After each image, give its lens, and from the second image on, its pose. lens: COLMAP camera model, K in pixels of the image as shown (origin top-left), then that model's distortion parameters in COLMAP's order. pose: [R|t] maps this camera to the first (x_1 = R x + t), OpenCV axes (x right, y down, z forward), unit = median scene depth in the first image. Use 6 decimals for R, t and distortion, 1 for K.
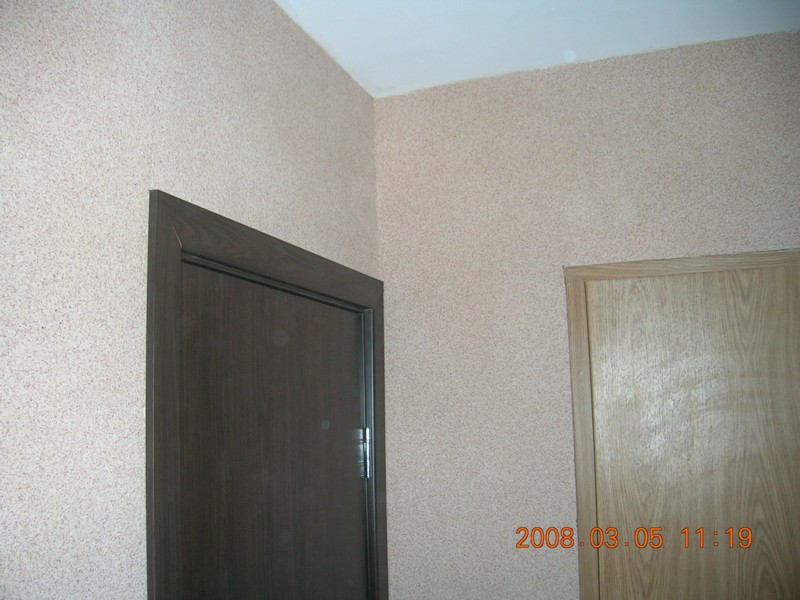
lens RADIAL K [[862.2, 0, 400.0], [0, 862.2, 300.0], [0, 0, 1]] dist [-0.183379, 0.040569]
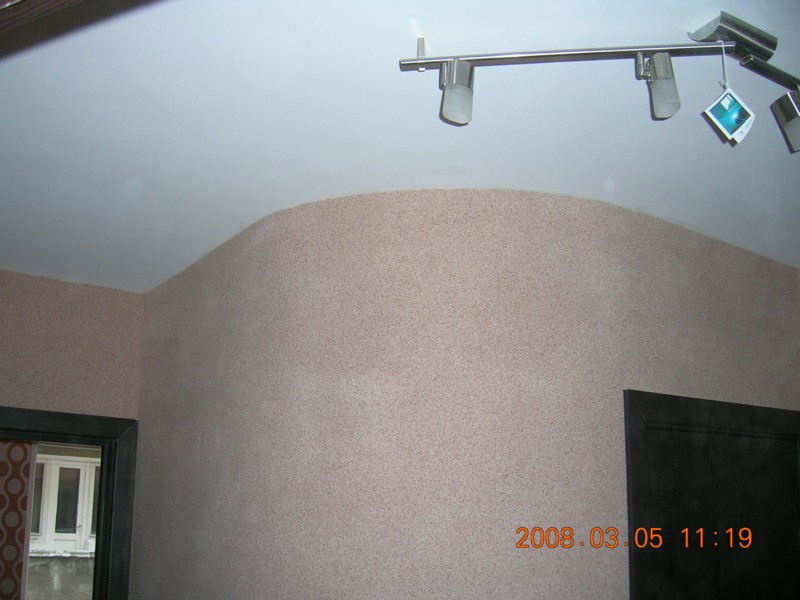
lens RADIAL K [[862.2, 0, 400.0], [0, 862.2, 300.0], [0, 0, 1]] dist [-0.183379, 0.040569]
pose [[0.829213, -0.105119, -0.548959, 0.304418], [0.046712, 0.991753, -0.119350, -0.136673], [0.556977, 0.073324, 0.827285, -0.708559]]
